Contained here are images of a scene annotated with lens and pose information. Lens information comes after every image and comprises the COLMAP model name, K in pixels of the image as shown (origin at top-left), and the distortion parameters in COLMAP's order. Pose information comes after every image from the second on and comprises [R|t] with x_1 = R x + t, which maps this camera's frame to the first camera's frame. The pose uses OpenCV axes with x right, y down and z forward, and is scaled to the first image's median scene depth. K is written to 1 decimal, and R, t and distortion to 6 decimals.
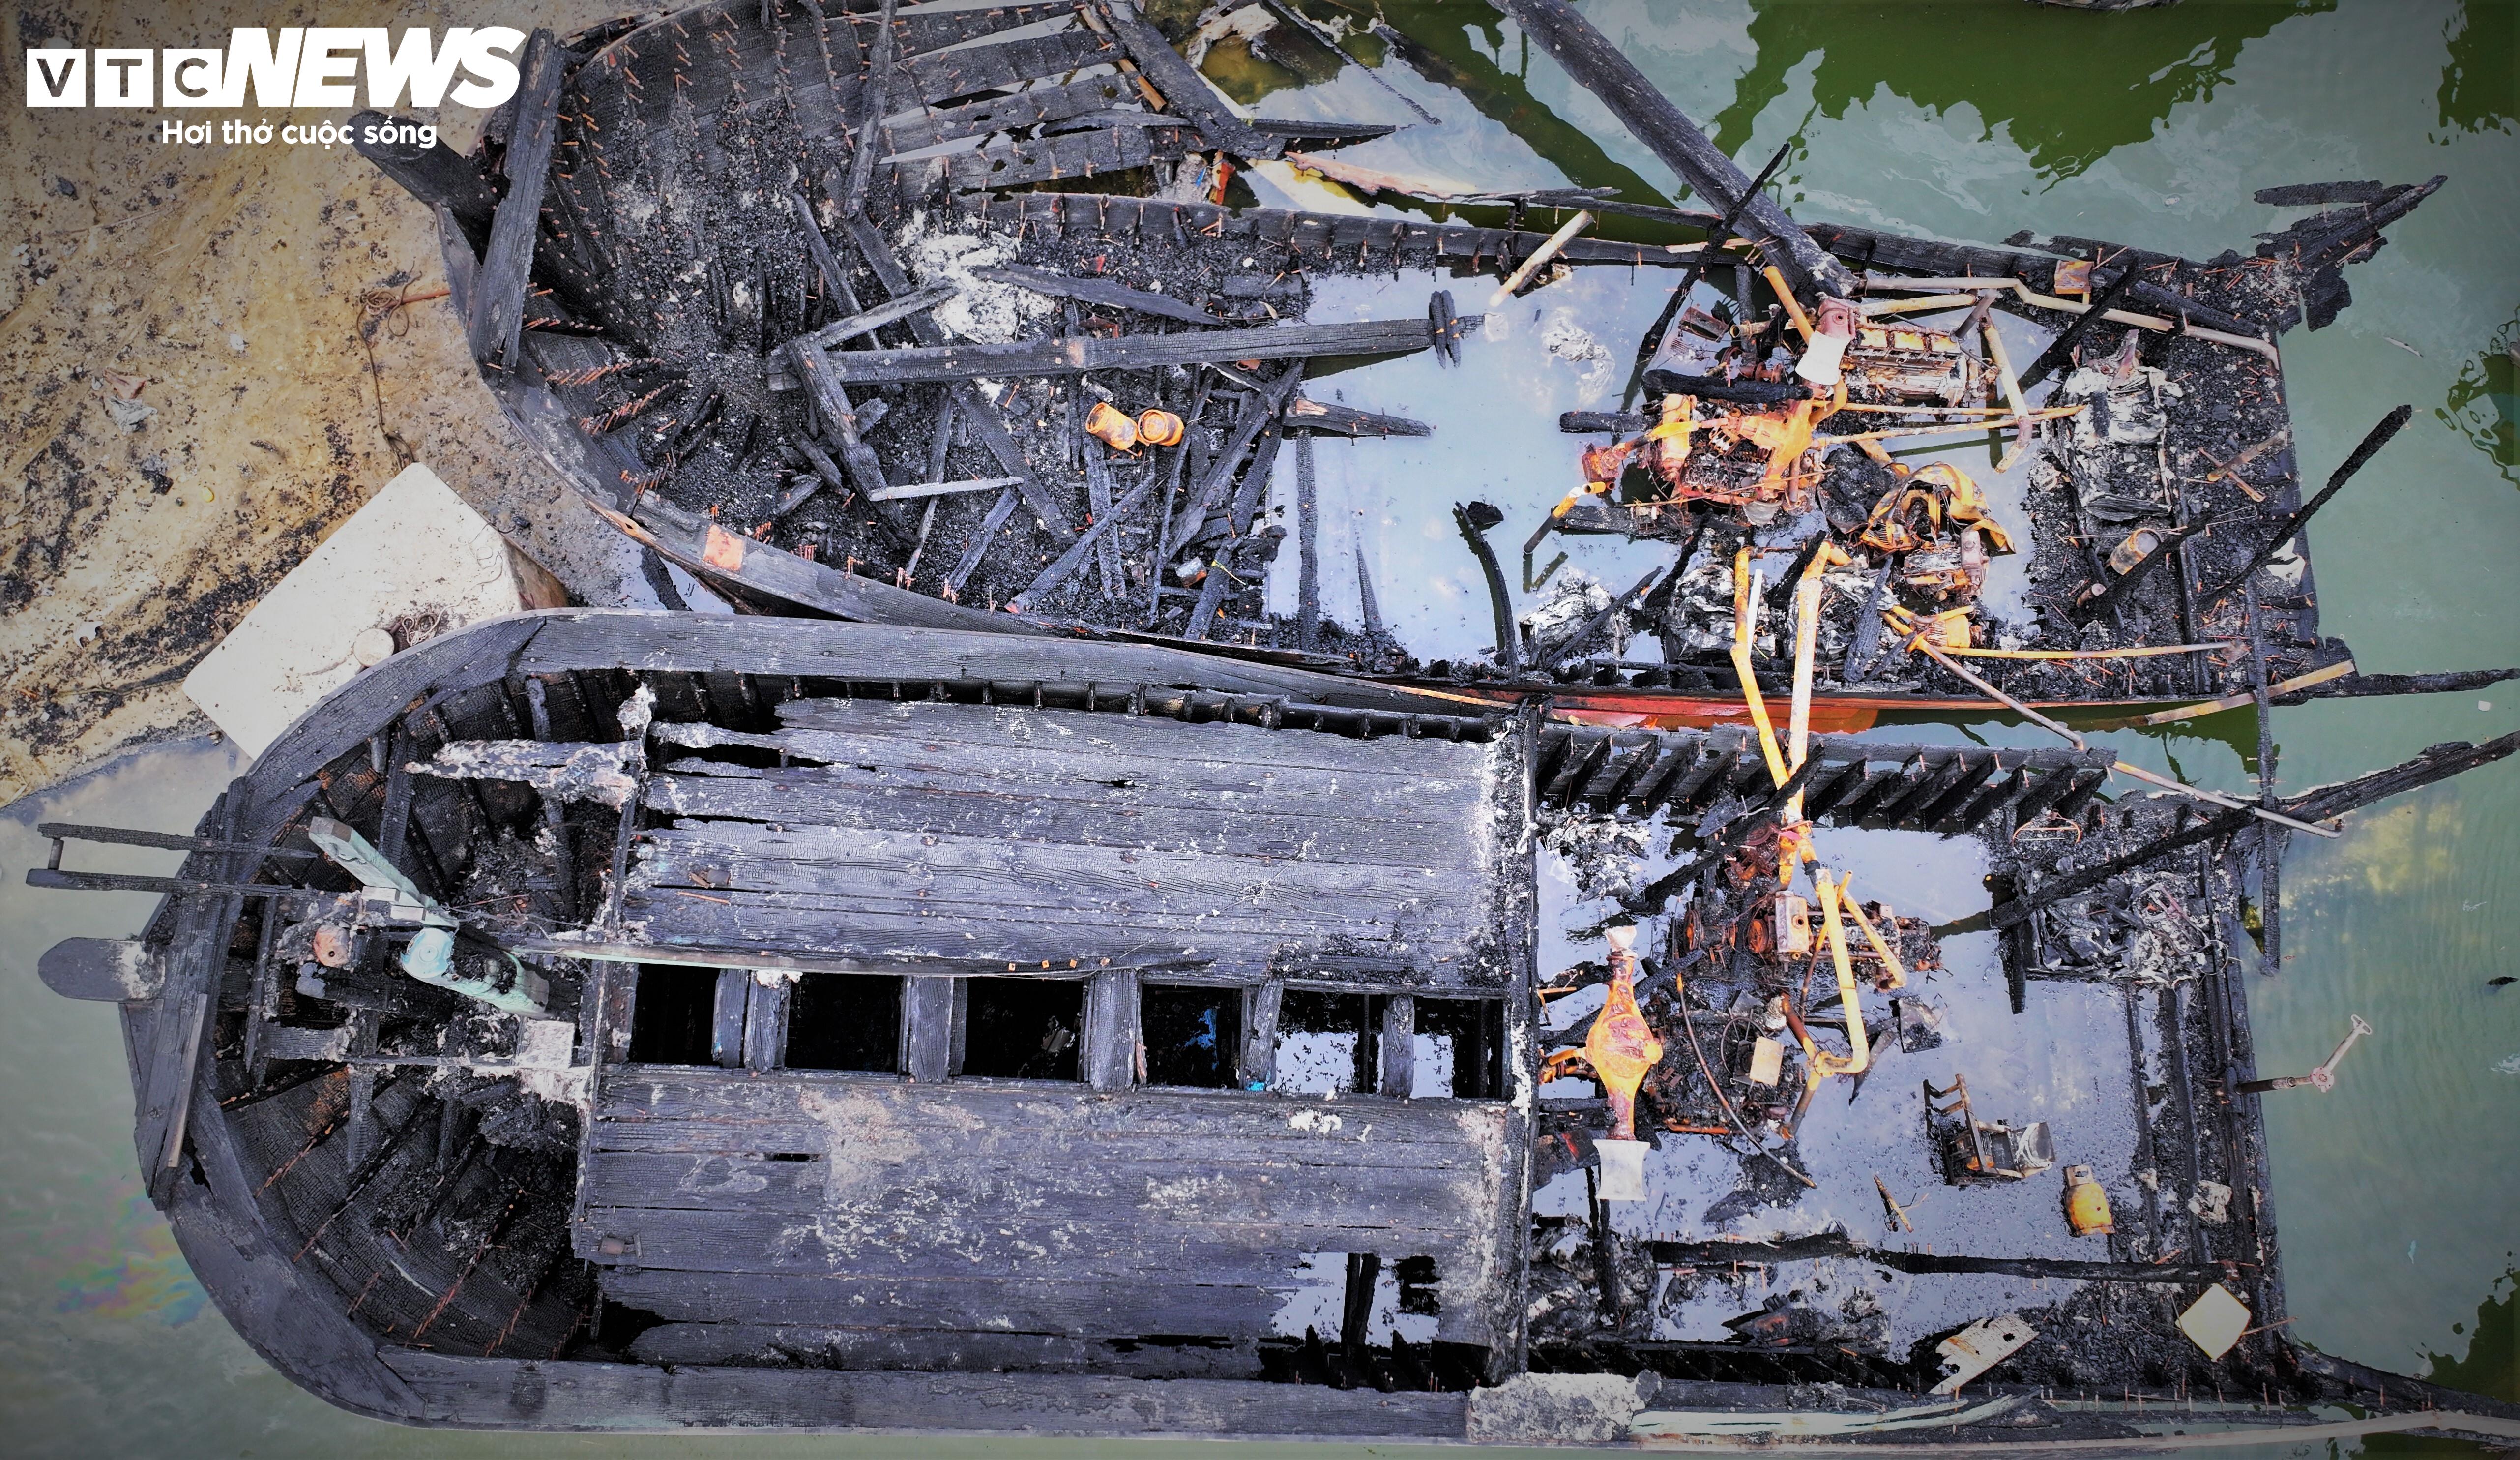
lens RADIAL K [[1854.7, 0, 1260.0], [0, 1854.7, 730.0], [0, 0, 1]] dist [0.007965, 0.005179]
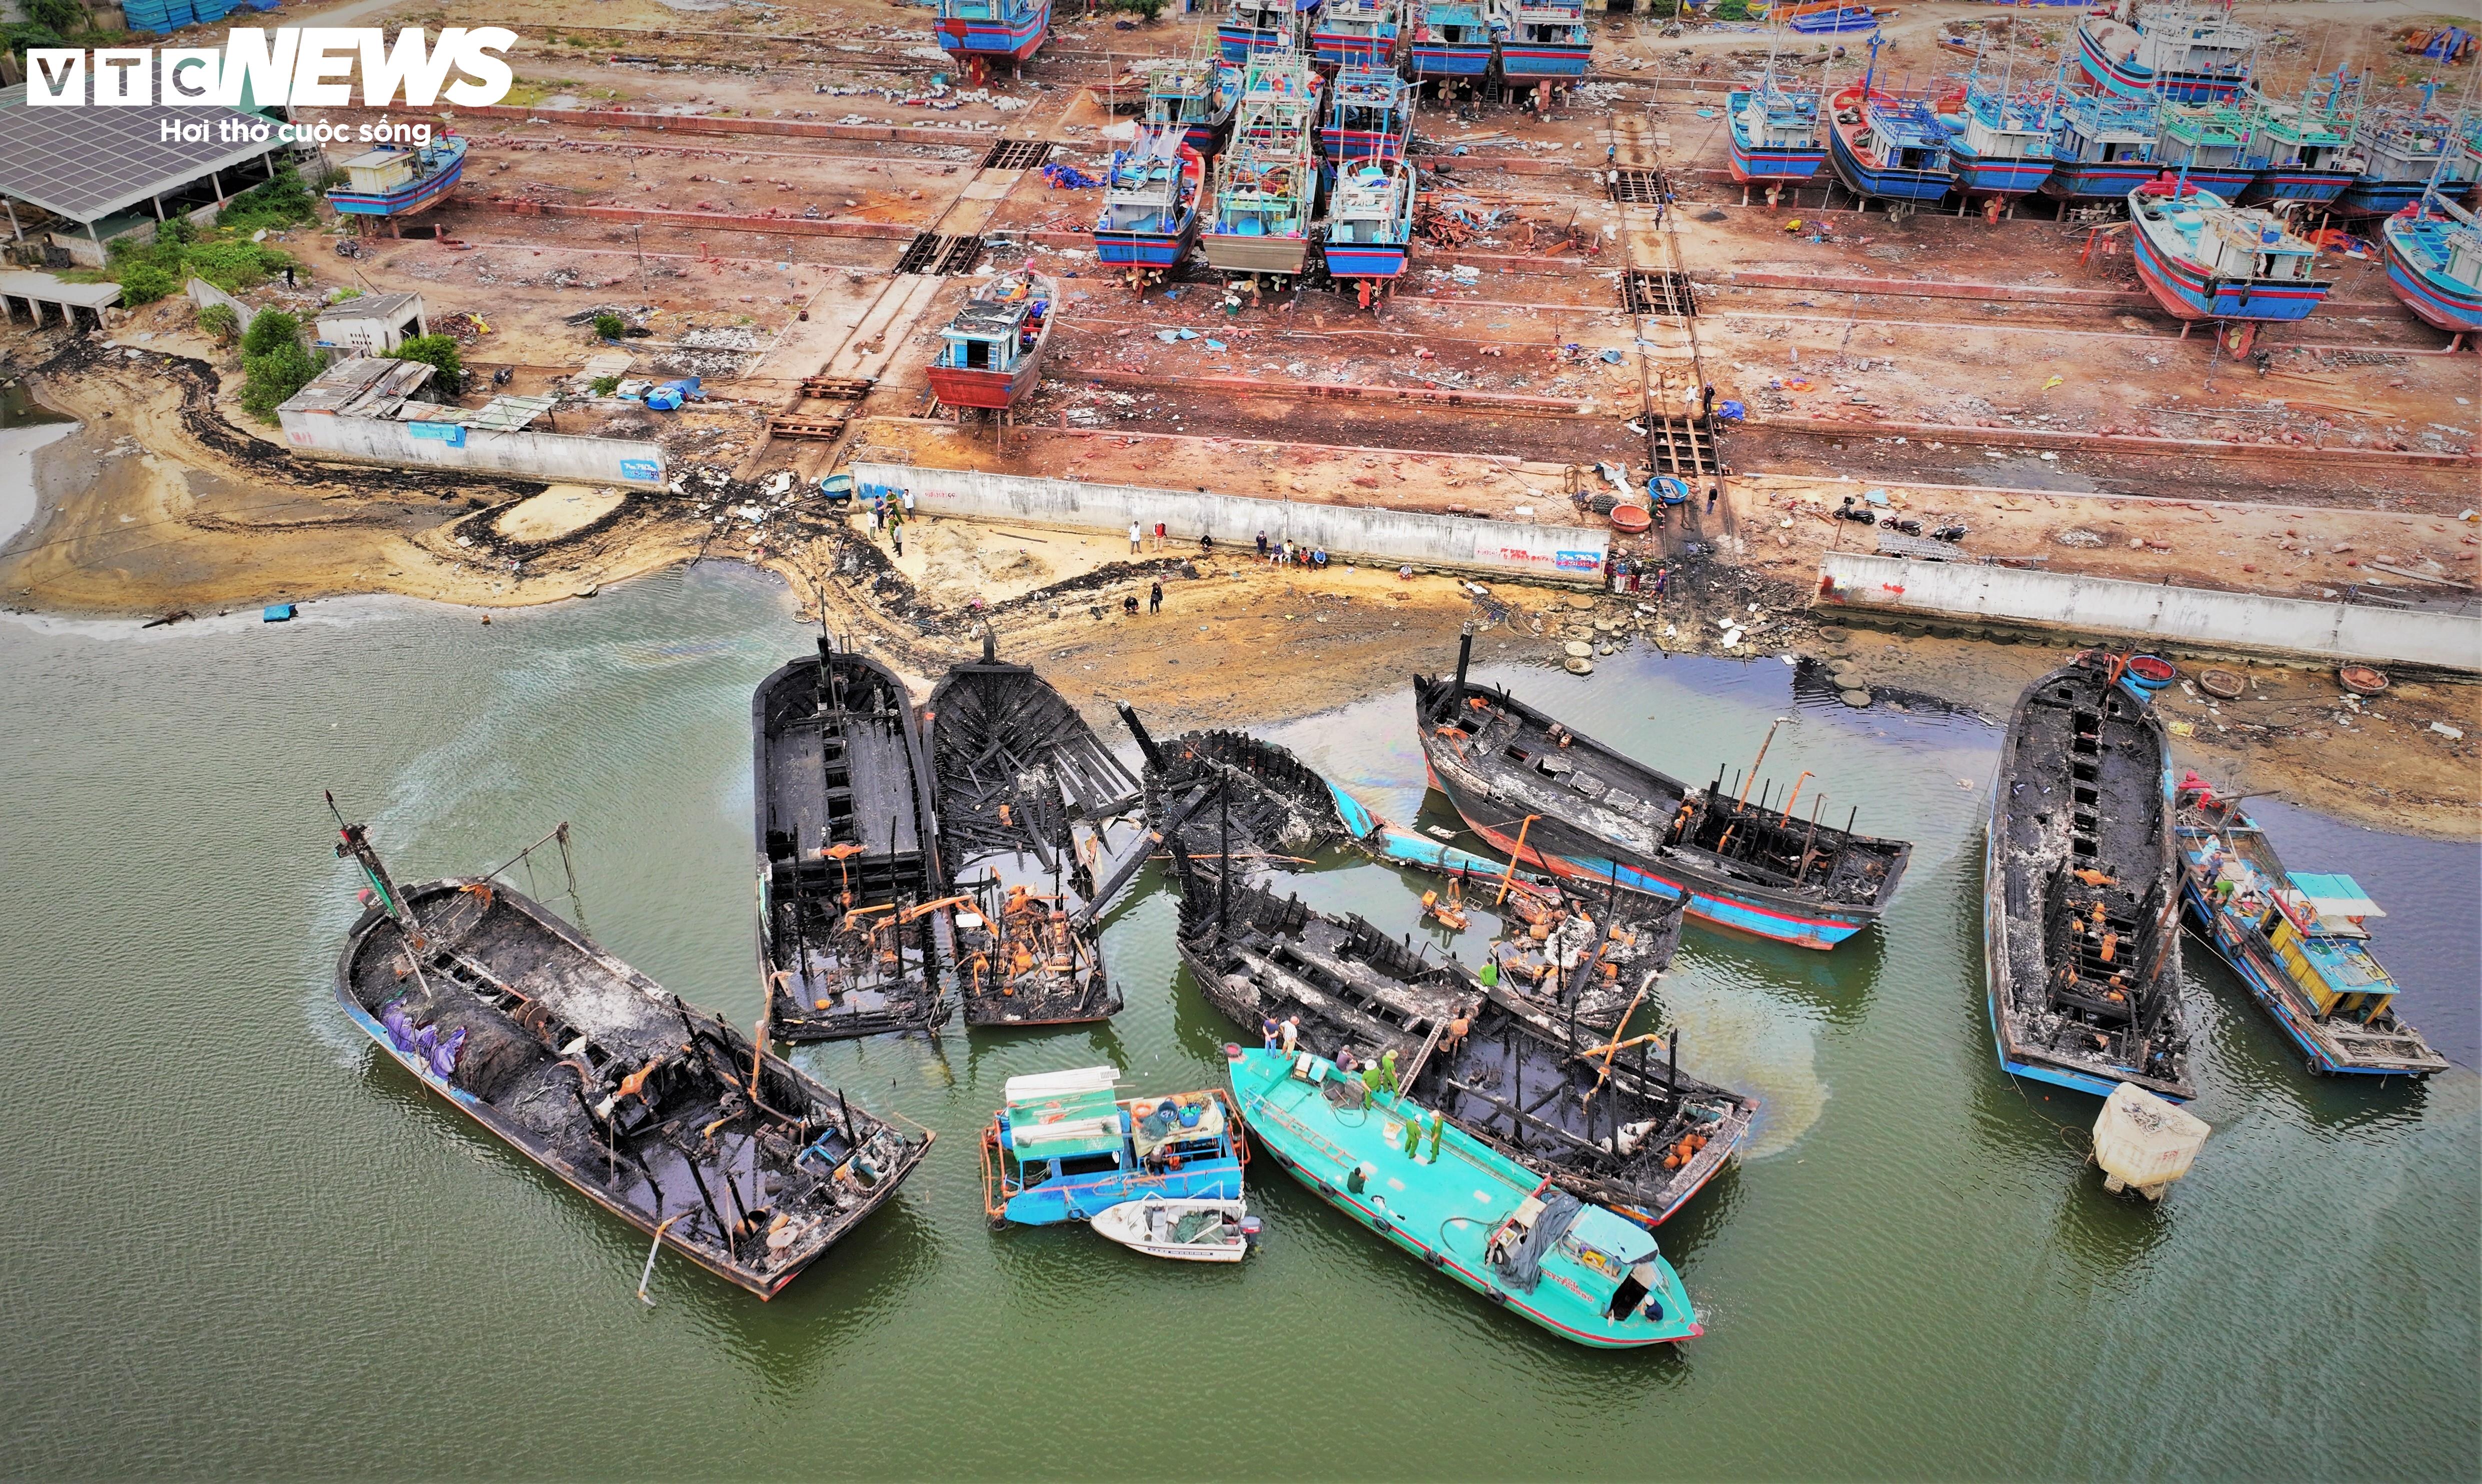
lens RADIAL K [[1836.7, 0, 1201.4], [0, 1836.7, 747.9], [0, 0, 1]] dist [0.003384, -0.006561]
pose [[0.228175, 0.543689, -0.807675, 3.373088], [-0.945245, 0.322519, -0.049935, -0.448231], [0.233342, 0.774844, 0.587510, -1.400219]]
